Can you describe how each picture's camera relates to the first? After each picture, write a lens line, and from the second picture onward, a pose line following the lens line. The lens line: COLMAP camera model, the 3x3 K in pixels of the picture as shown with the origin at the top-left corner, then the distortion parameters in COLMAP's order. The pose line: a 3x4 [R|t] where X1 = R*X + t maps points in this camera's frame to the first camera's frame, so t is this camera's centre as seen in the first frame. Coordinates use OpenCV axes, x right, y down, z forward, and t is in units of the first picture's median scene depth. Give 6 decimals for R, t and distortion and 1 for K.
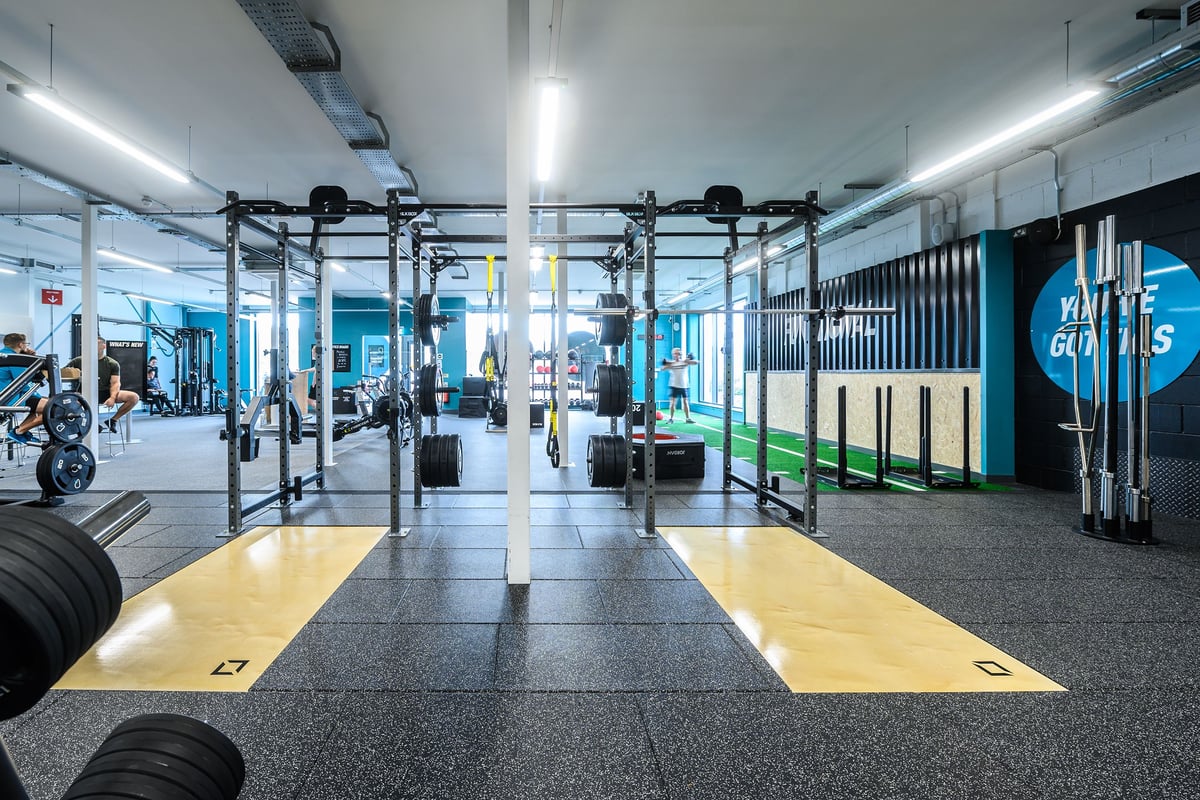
lens RADIAL K [[664.2, 0, 600.0], [0, 664.2, 400.0], [0, 0, 1]] dist [0.000165, 0.000117]
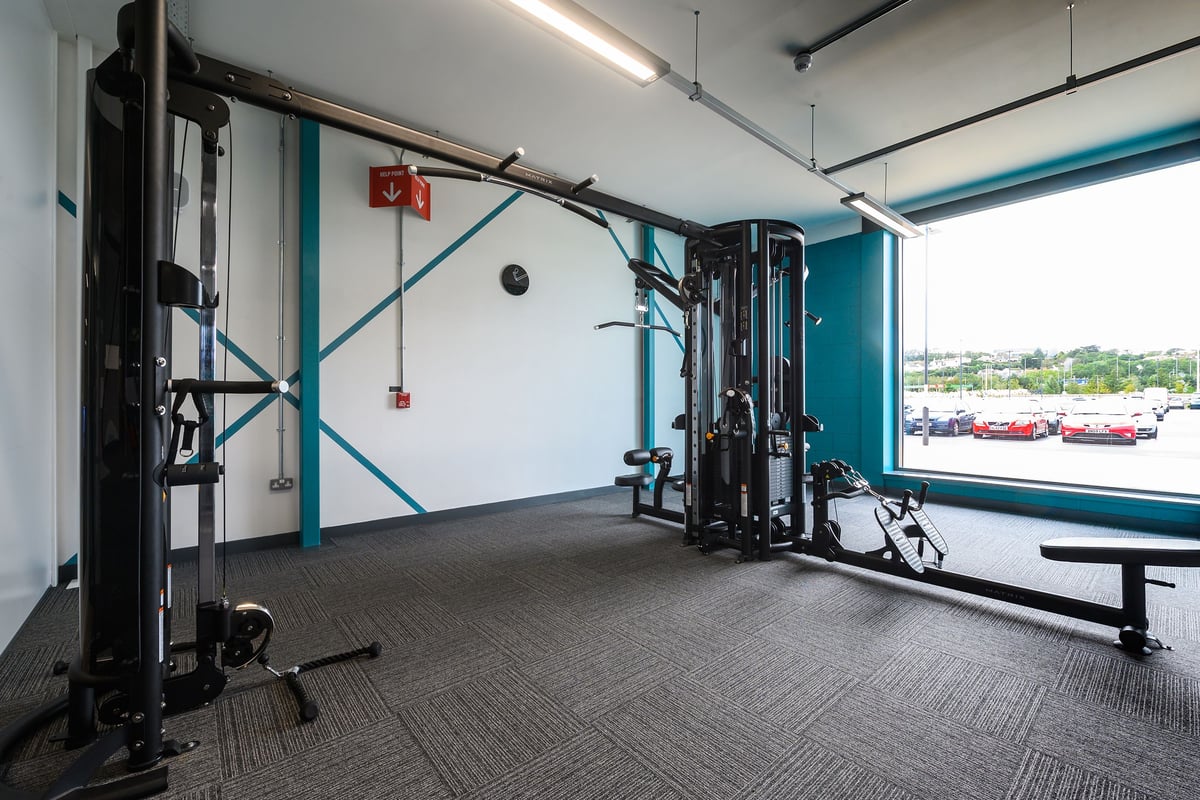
lens RADIAL K [[493.9, 0, 600.0], [0, 493.9, 400.0], [0, 0, 1]] dist [0.000173, 0.000003]
pose [[0.655009, -0.002234, -0.755618, -0.491598], [-0.023419, 0.999455, -0.023256, -0.032575], [0.755258, 0.032929, 0.654600, 0.816558]]
